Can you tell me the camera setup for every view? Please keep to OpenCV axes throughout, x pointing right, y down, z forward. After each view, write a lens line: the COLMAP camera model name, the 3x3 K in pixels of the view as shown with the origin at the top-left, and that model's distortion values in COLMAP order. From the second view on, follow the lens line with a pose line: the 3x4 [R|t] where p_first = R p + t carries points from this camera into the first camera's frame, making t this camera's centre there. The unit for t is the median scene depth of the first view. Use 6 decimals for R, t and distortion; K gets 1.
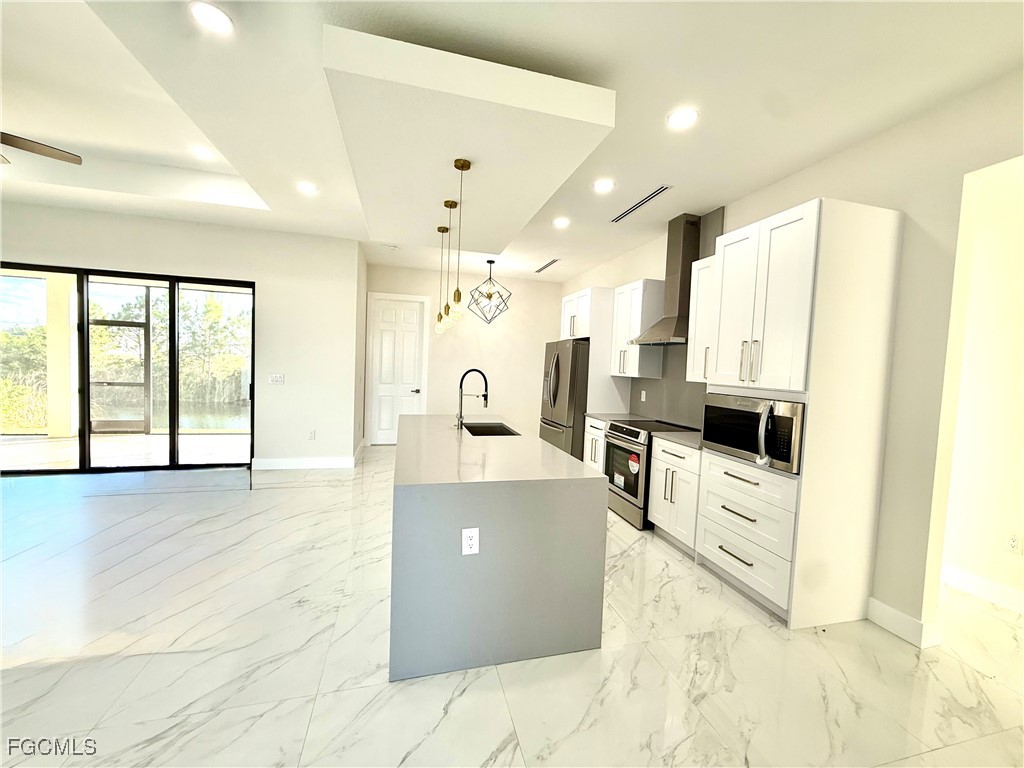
lens RADIAL K [[408.3, 0, 510.0], [0, 408.3, 383.5], [0, 0, 1]] dist [-0.001424, 0.000485]
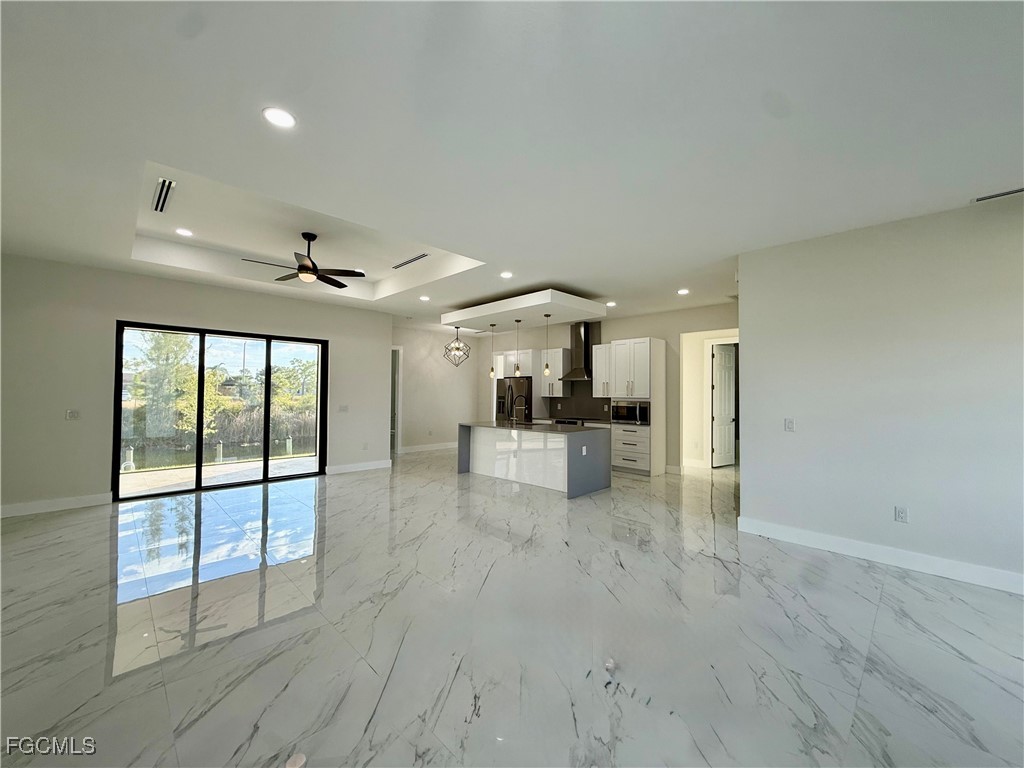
lens RADIAL K [[410.3, 0, 512.0], [0, 410.3, 384.0], [0, 0, 1]] dist [-0.001853, 0.000264]
pose [[0.865523, -0.023824, 0.500302, -1.038525], [0.052621, 0.997666, -0.043525, -0.004100], [-0.498097, 0.063998, 0.864757, -0.704807]]
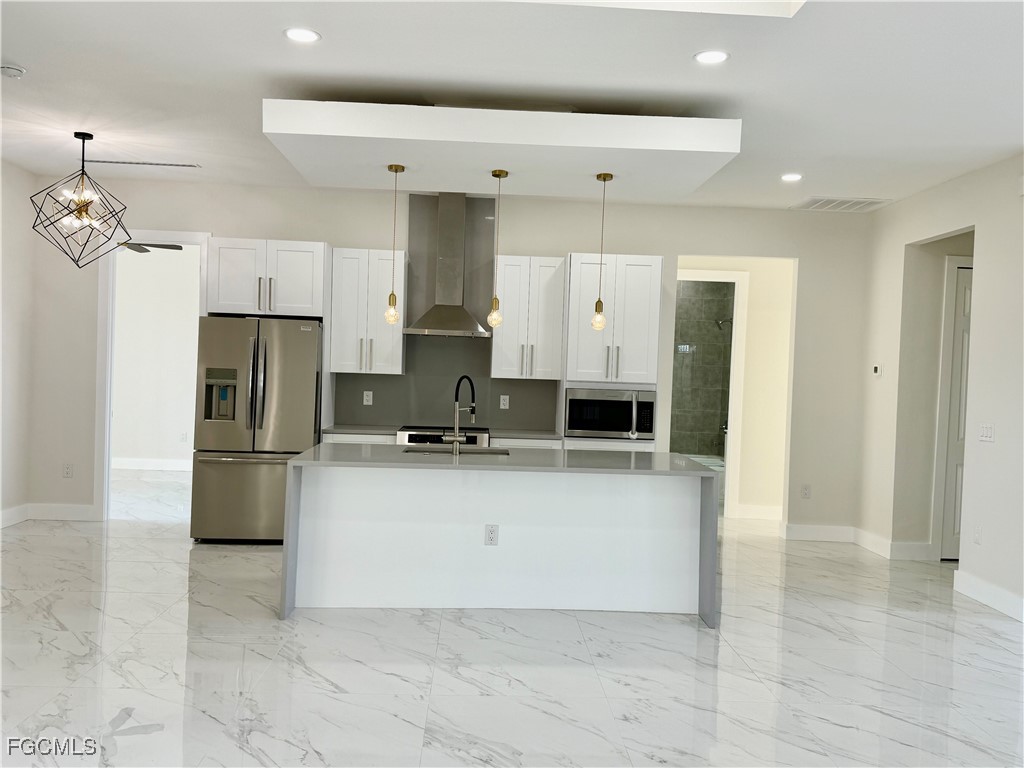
lens RADIAL K [[869.1, 0, 509.7], [0, 869.1, 381.0], [0, 0, 1]] dist [0.090473, -0.004956]
pose [[0.220963, -0.051995, 0.973895, -1.489296], [0.021931, 0.998590, 0.048337, -0.092332], [-0.975036, 0.010678, 0.221791, 0.484570]]
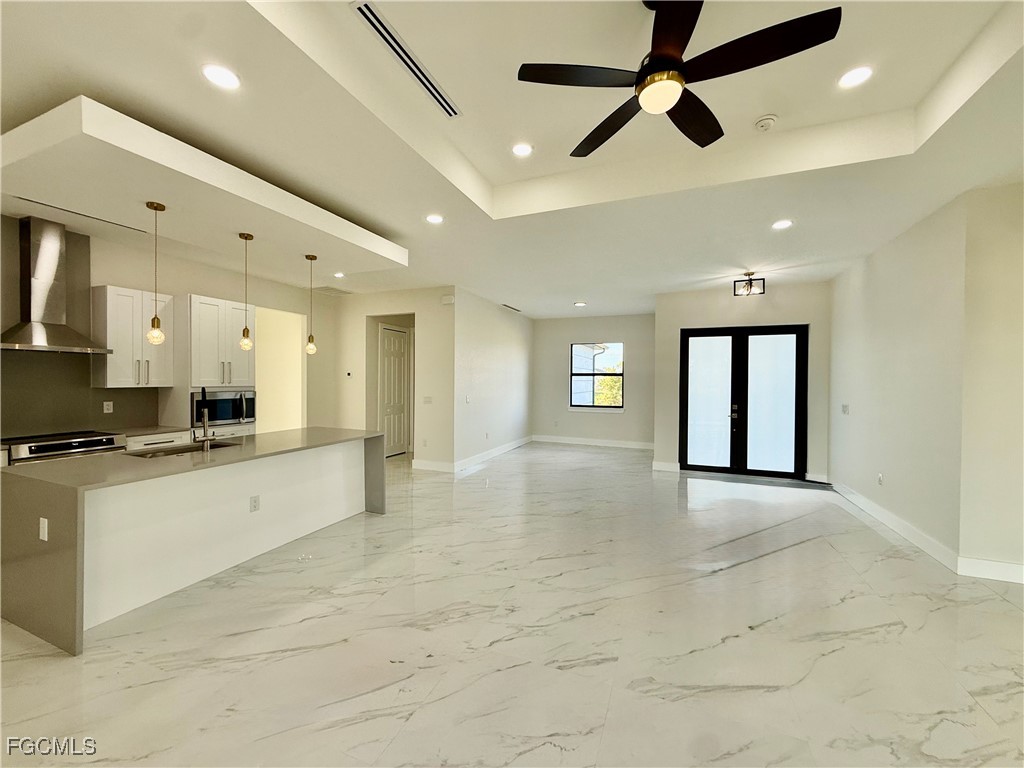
lens RADIAL K [[410.3, 0, 512.0], [0, 410.3, 384.0], [0, 0, 1]] dist [-0.001853, 0.000264]
pose [[-0.796378, -0.055307, 0.602264, -1.119147], [-0.011020, 0.996972, 0.076982, -0.112956], [-0.604698, 0.054670, -0.794576, 1.177188]]
